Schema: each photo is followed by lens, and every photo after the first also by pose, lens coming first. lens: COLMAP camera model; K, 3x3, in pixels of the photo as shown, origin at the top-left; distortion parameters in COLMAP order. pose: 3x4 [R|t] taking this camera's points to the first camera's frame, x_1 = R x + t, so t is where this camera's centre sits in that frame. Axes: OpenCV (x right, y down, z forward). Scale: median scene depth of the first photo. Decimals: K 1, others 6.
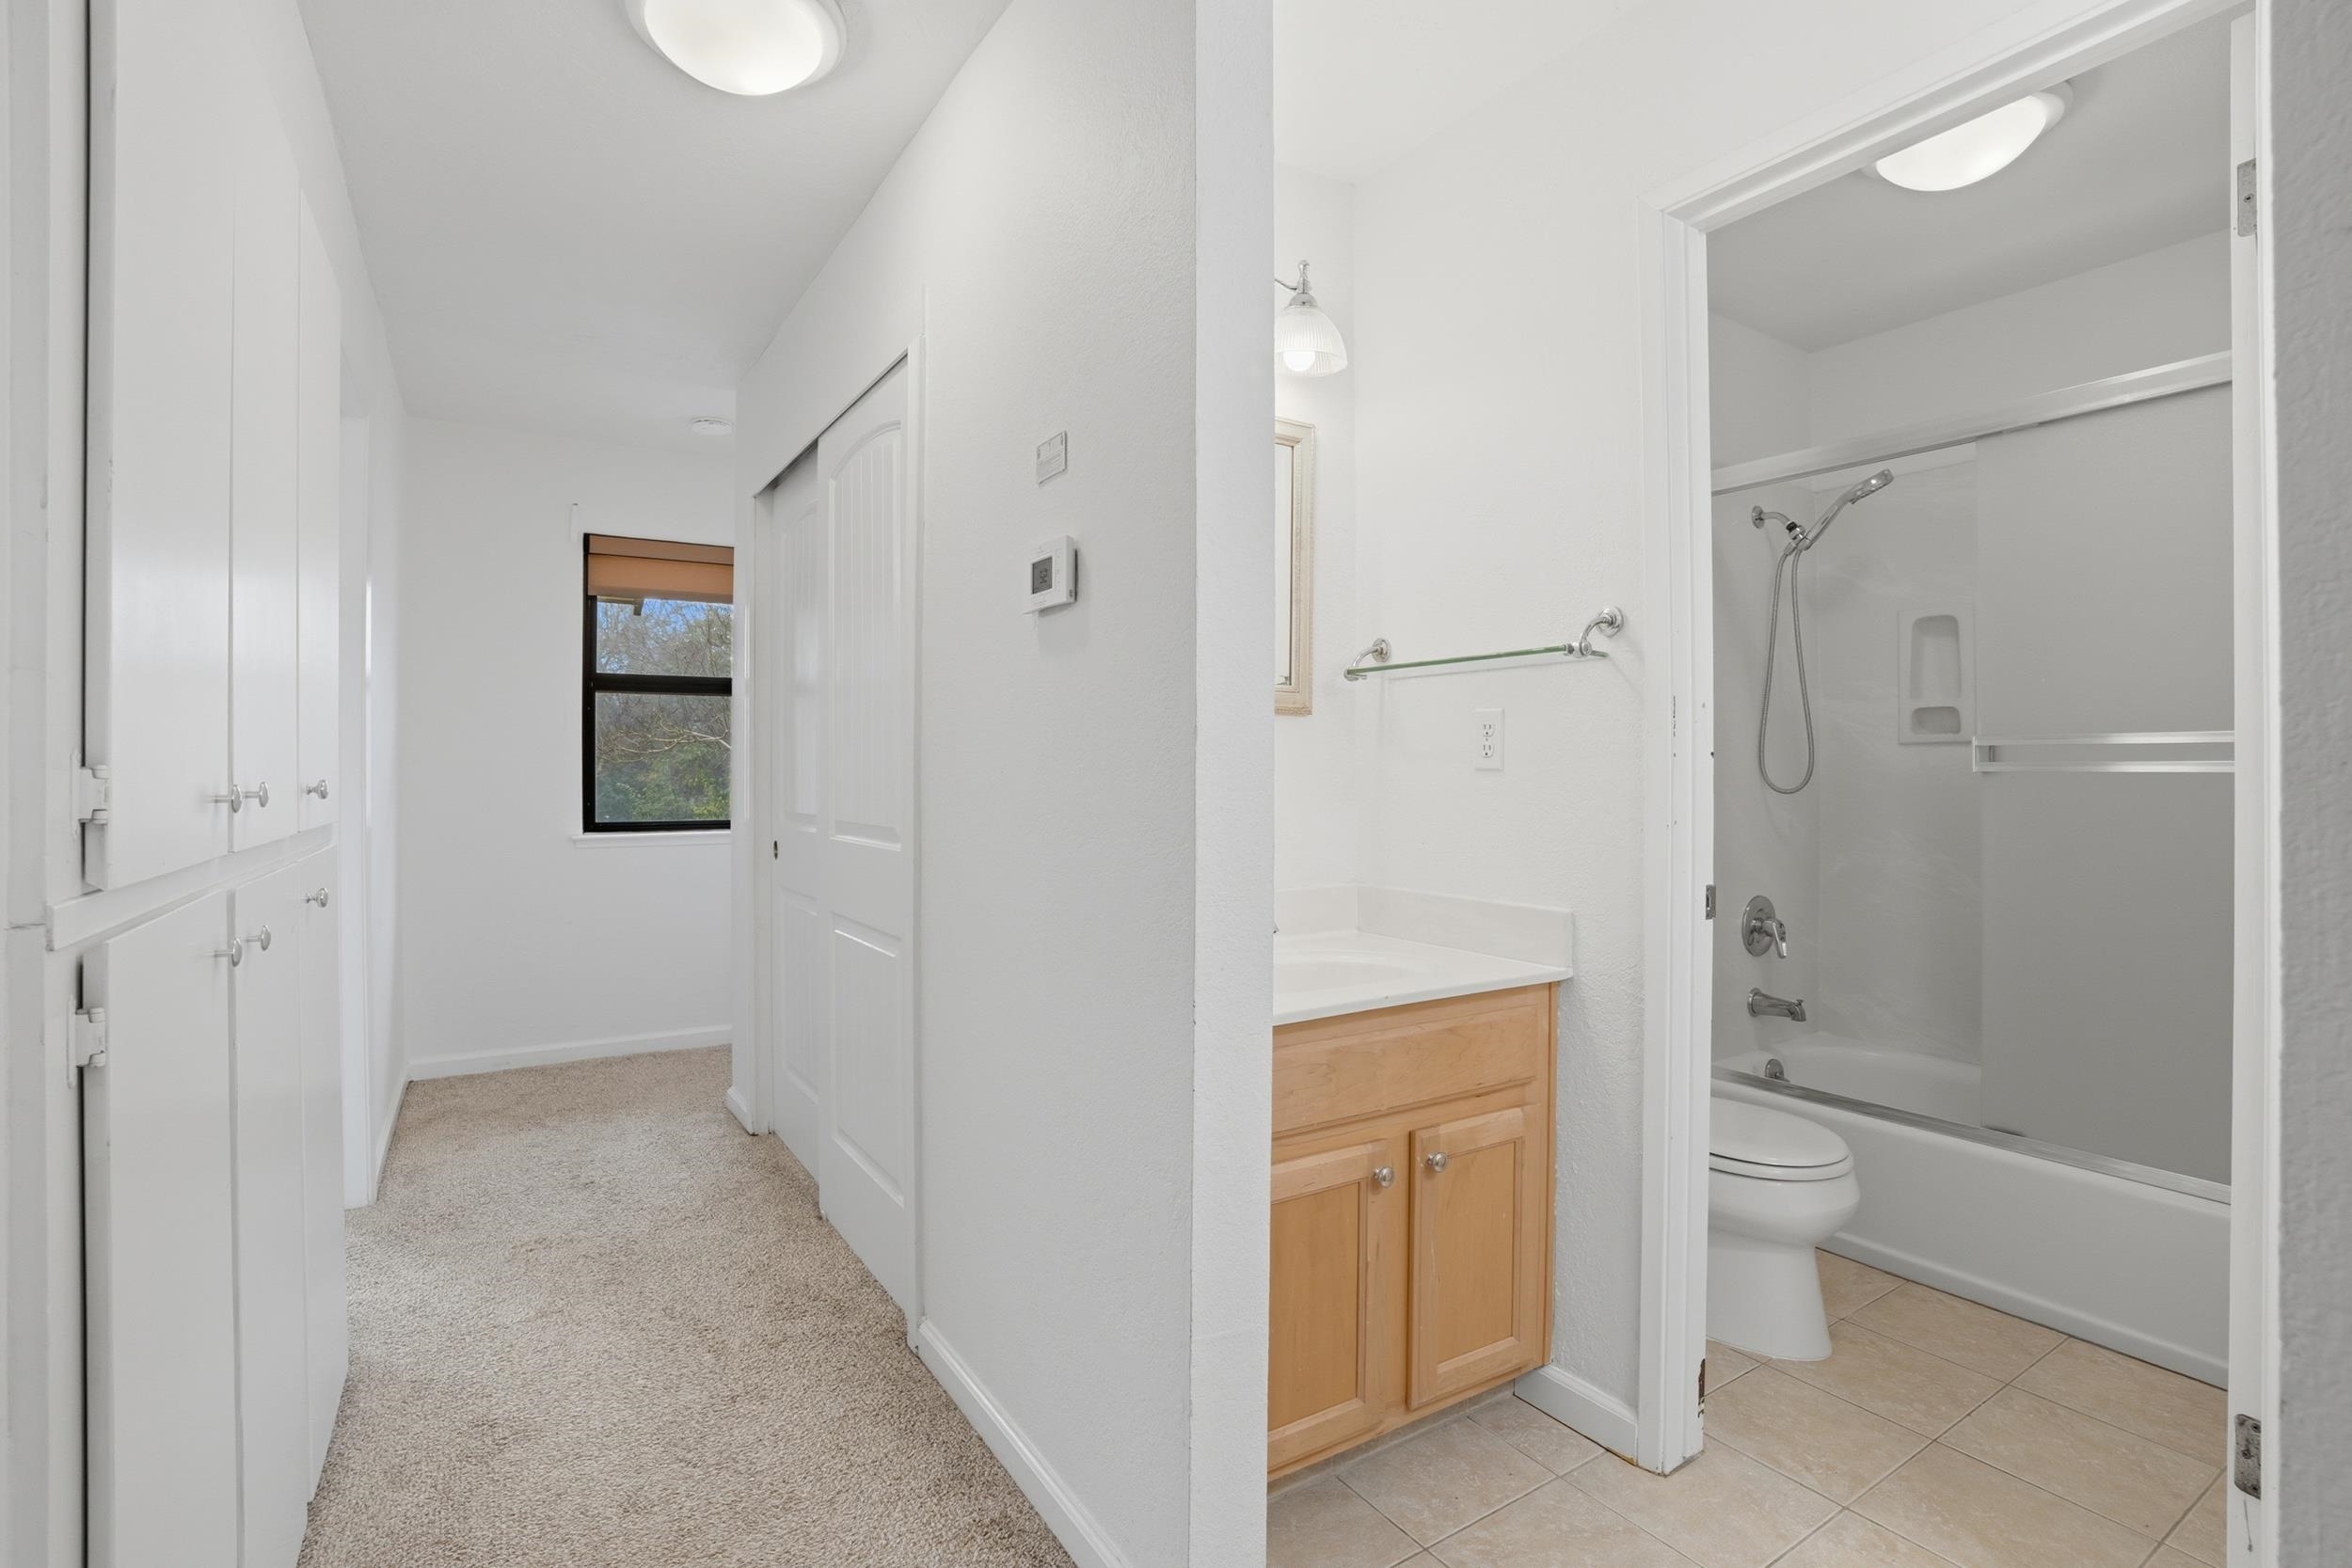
lens RADIAL K [[1106.0, 0, 1178.4], [0, 1106.0, 752.5], [0, 0, 1]] dist [-0.070083, 0.028002]
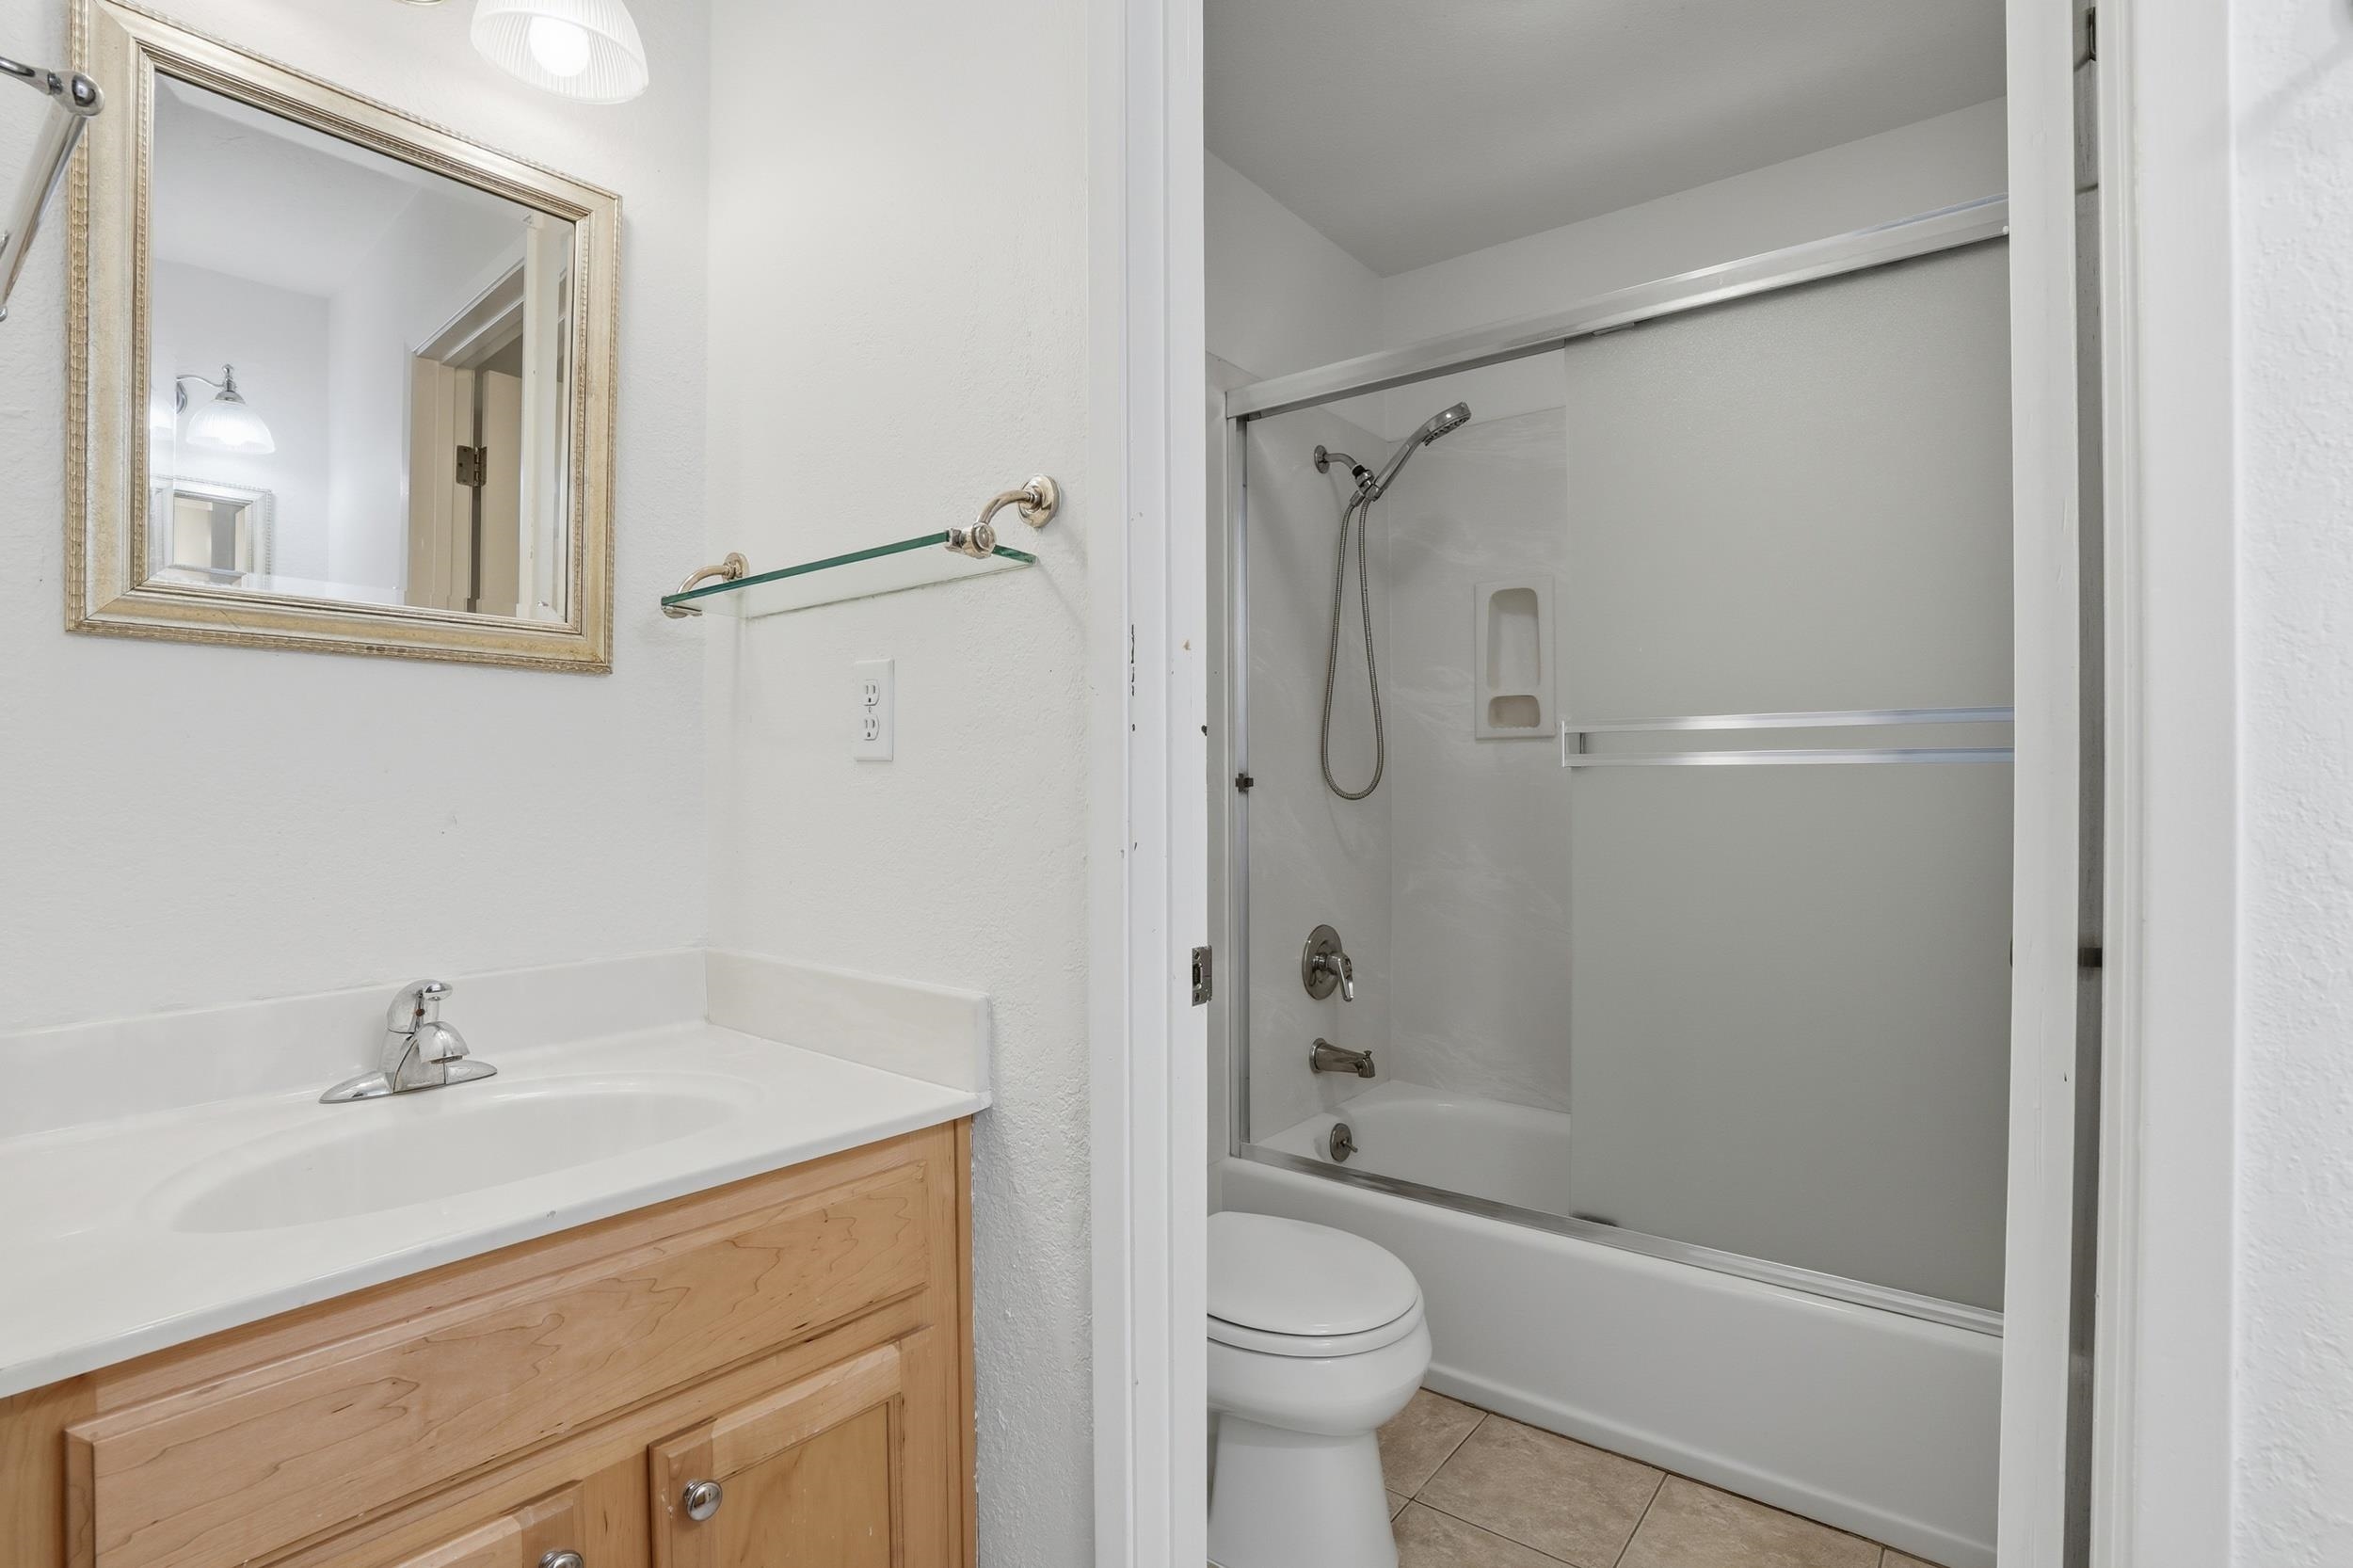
lens RADIAL K [[1098.7, 0, 1173.9], [0, 1098.7, 780.6], [0, 0, 1]] dist [-0.067996, 0.024420]
pose [[0.948058, -0.005798, 0.318045, 0.237394], [0.002144, 0.999928, 0.011839, 0.019176], [-0.318090, -0.010542, 0.948002, 0.362828]]
